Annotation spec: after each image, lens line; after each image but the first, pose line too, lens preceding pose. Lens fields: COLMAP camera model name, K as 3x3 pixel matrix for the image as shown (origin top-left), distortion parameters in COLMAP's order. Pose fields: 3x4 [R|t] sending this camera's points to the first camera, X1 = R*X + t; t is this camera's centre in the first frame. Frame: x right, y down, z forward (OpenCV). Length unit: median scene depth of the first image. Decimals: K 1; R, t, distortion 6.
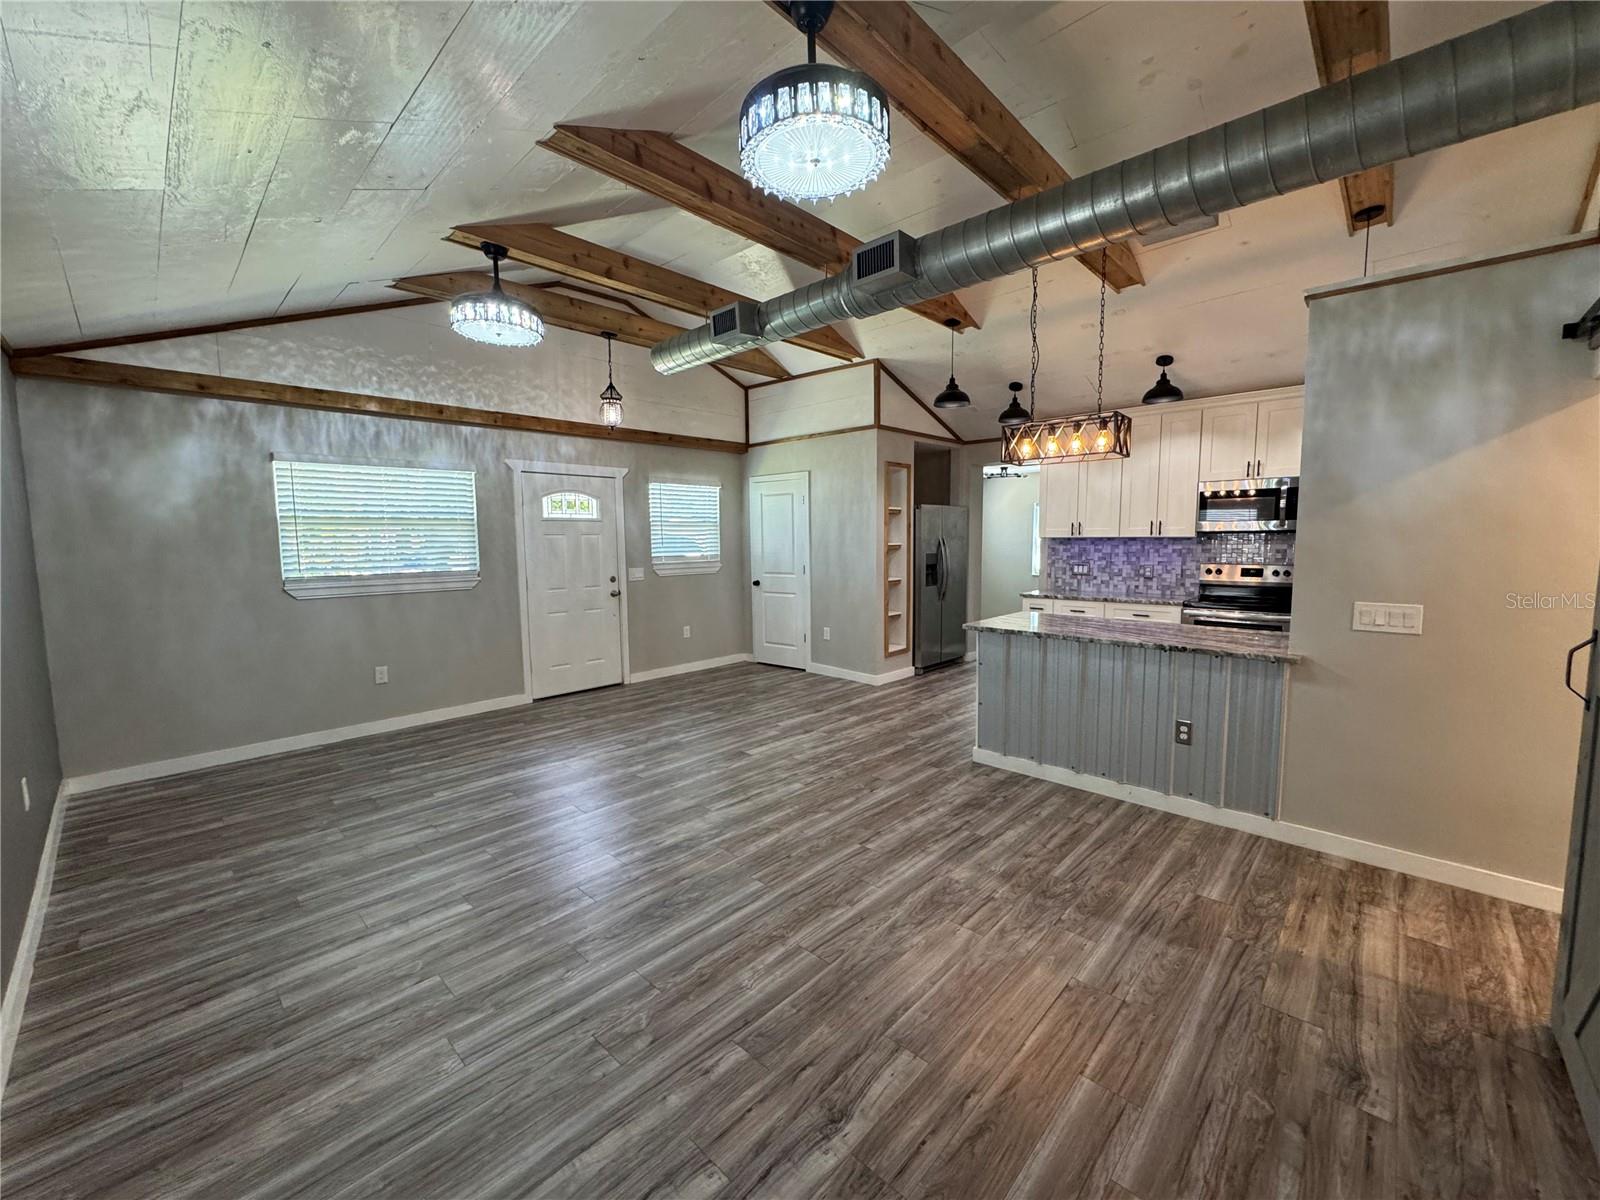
lens RADIAL K [[638.8, 0, 800.9], [0, 638.8, 599.1], [0, 0, 1]] dist [-0.003396, 0.000509]
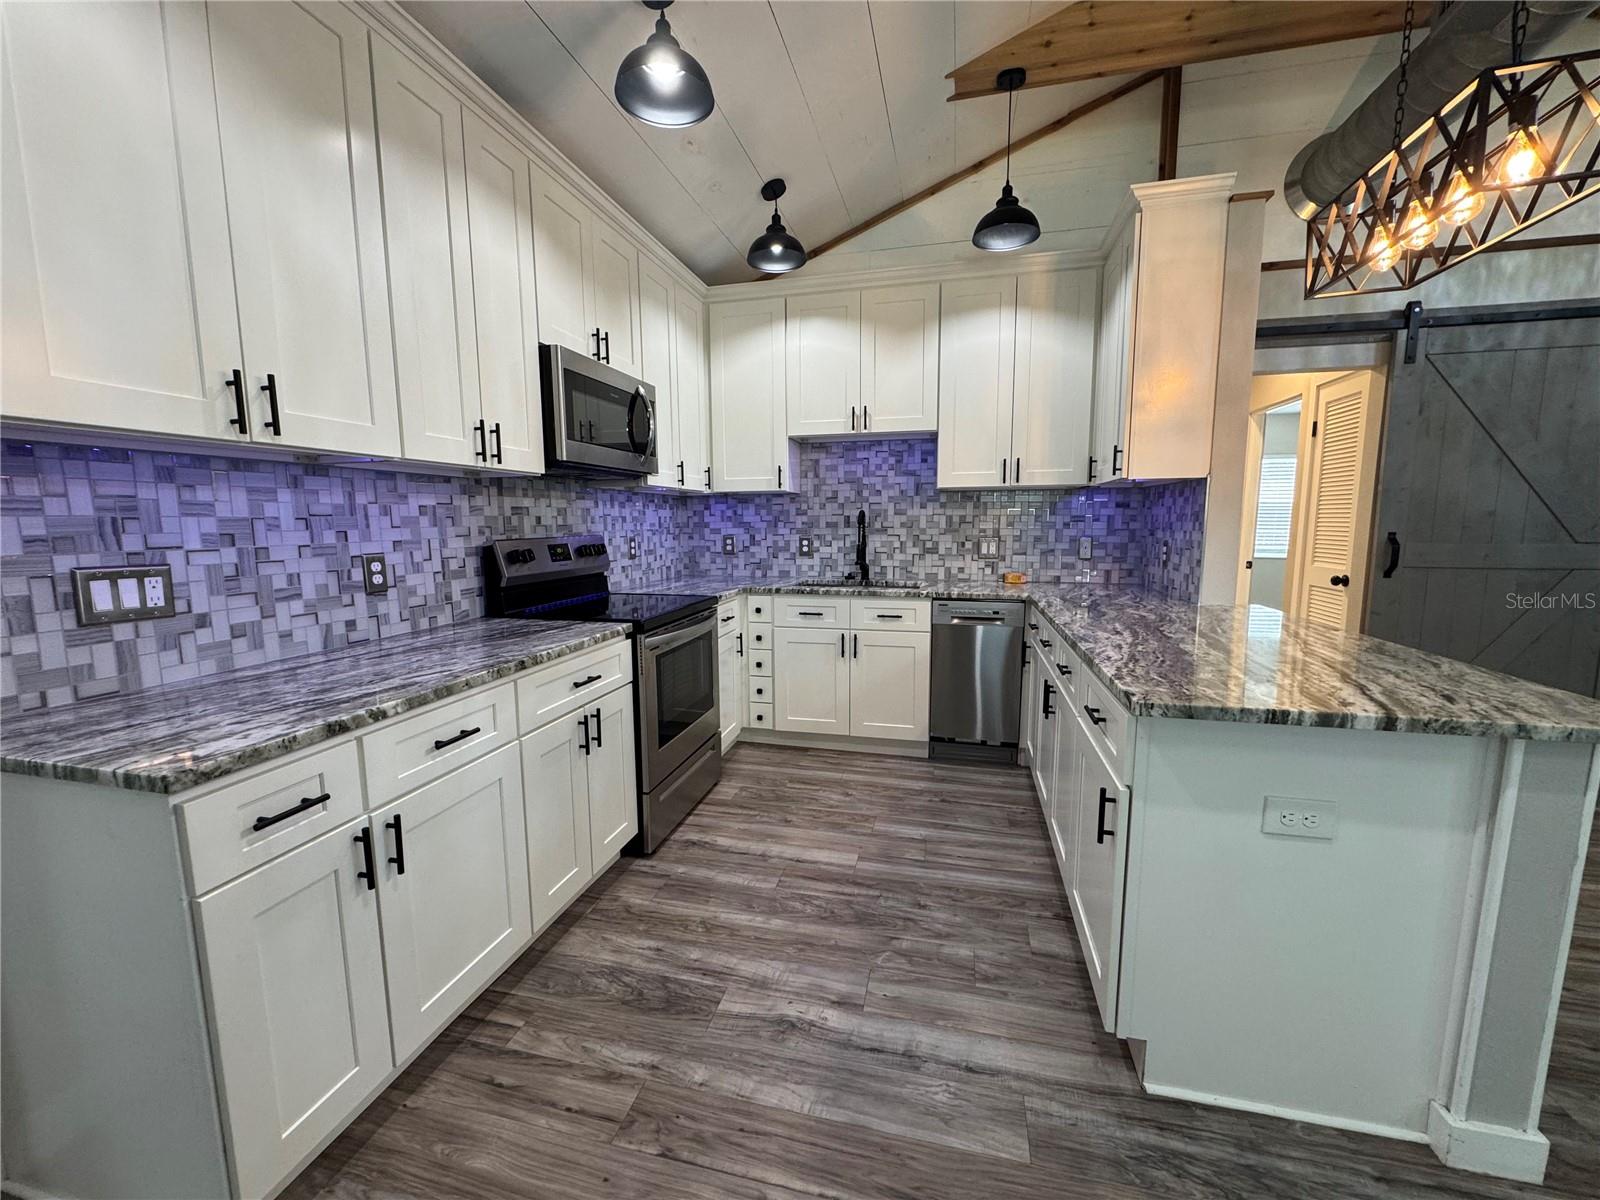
lens RADIAL K [[638.8, 0, 800.9], [0, 638.8, 599.1], [0, 0, 1]] dist [-0.003396, 0.000509]
pose [[-0.491063, -0.096189, 0.865797, 0.179710], [0.095189, 0.982009, 0.163089, -0.078021], [-0.865908, 0.162501, -0.473072, 1.199601]]
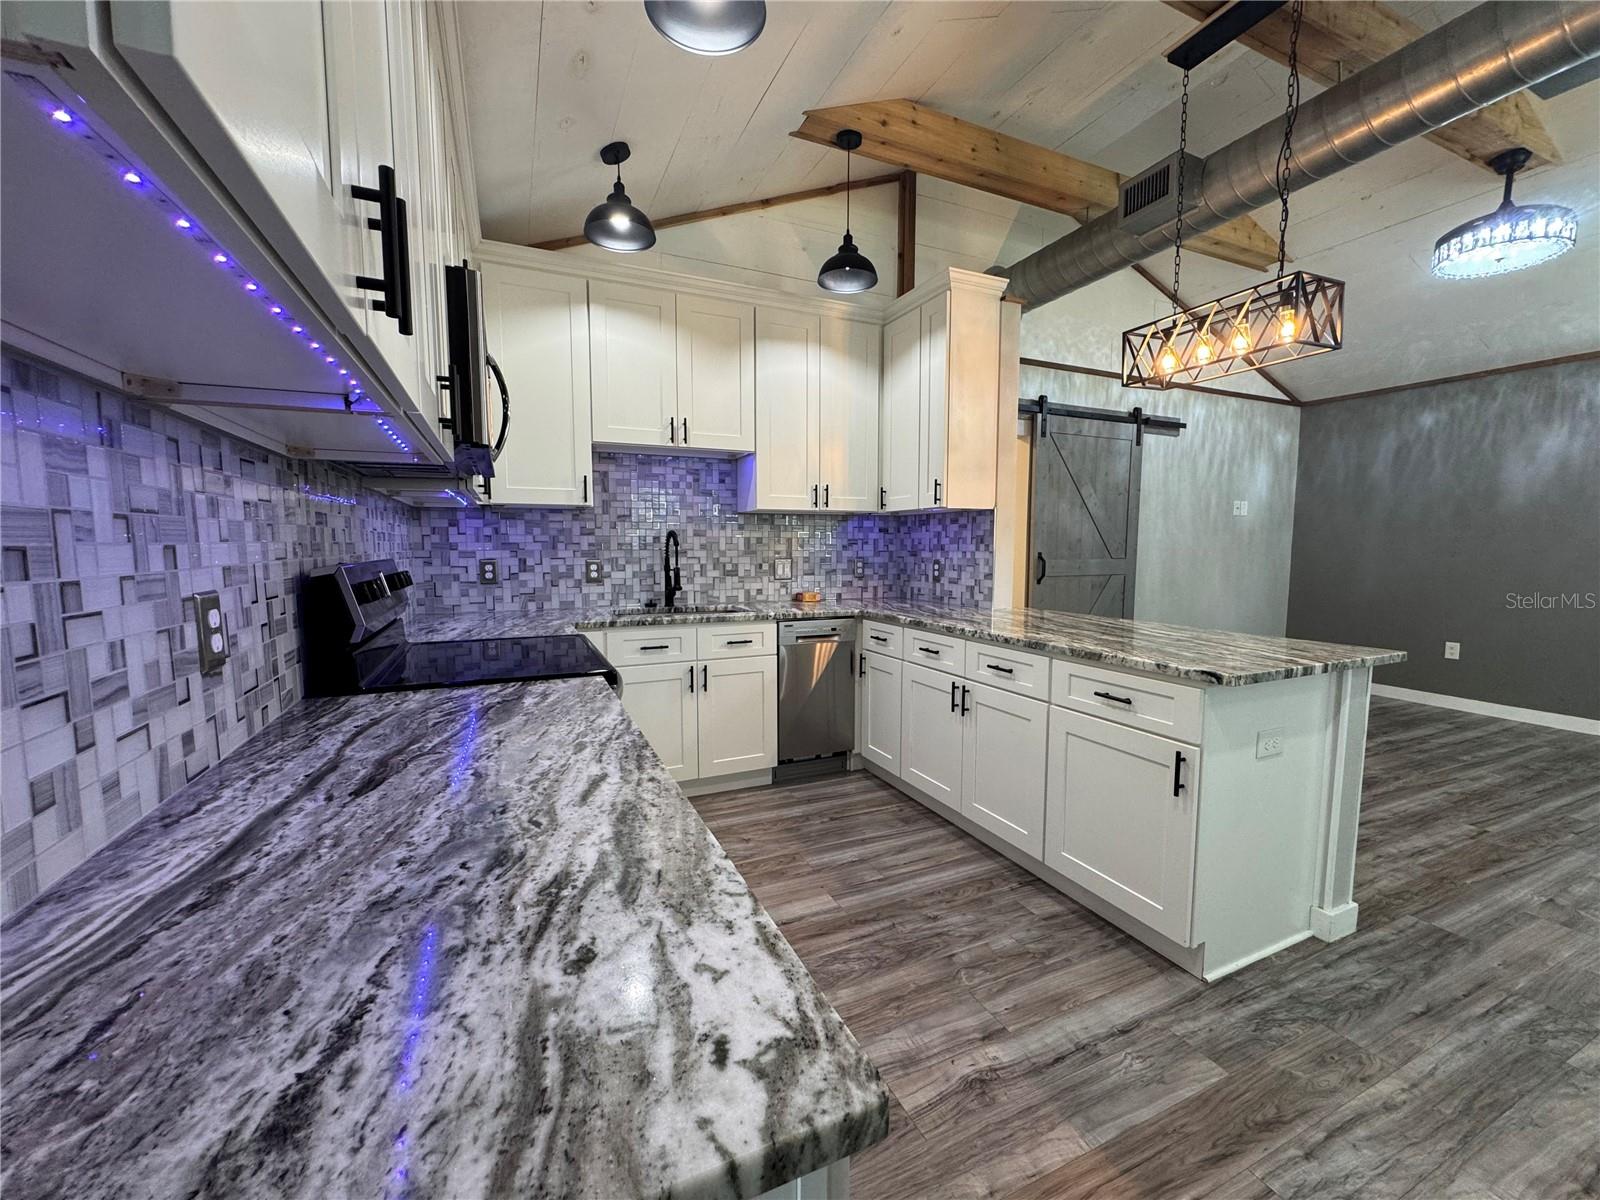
lens RADIAL K [[638.8, 0, 800.9], [0, 638.8, 599.1], [0, 0, 1]] dist [-0.003396, 0.000509]
pose [[-0.925472, -0.023371, 0.378093, 0.420850], [0.045128, 0.984186, 0.171296, -0.090352], [-0.376118, 0.175592, -0.909782, 1.354274]]
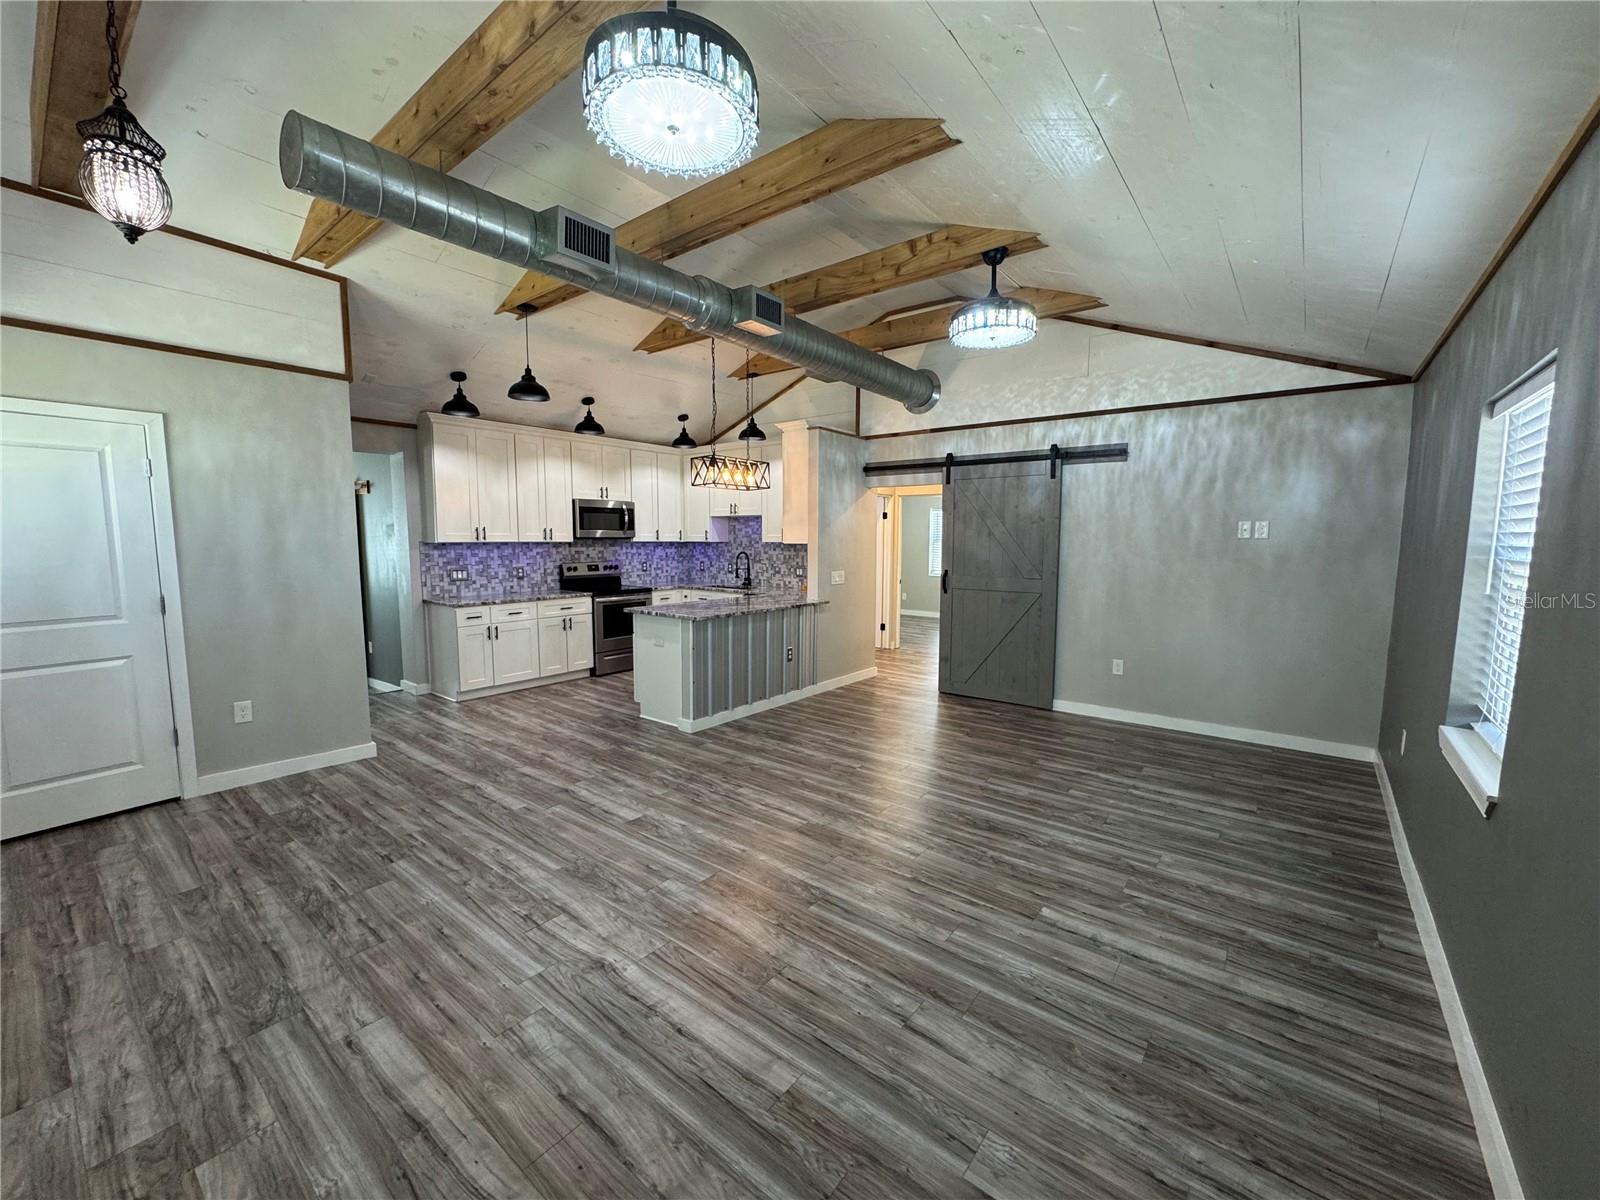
lens RADIAL K [[638.8, 0, 800.9], [0, 638.8, 599.1], [0, 0, 1]] dist [-0.003396, 0.000509]
pose [[-0.090679, -0.088691, 0.991923, -0.767970], [0.094793, 0.990735, 0.097251, -0.073468], [-0.991358, 0.102846, -0.081432, 0.752192]]
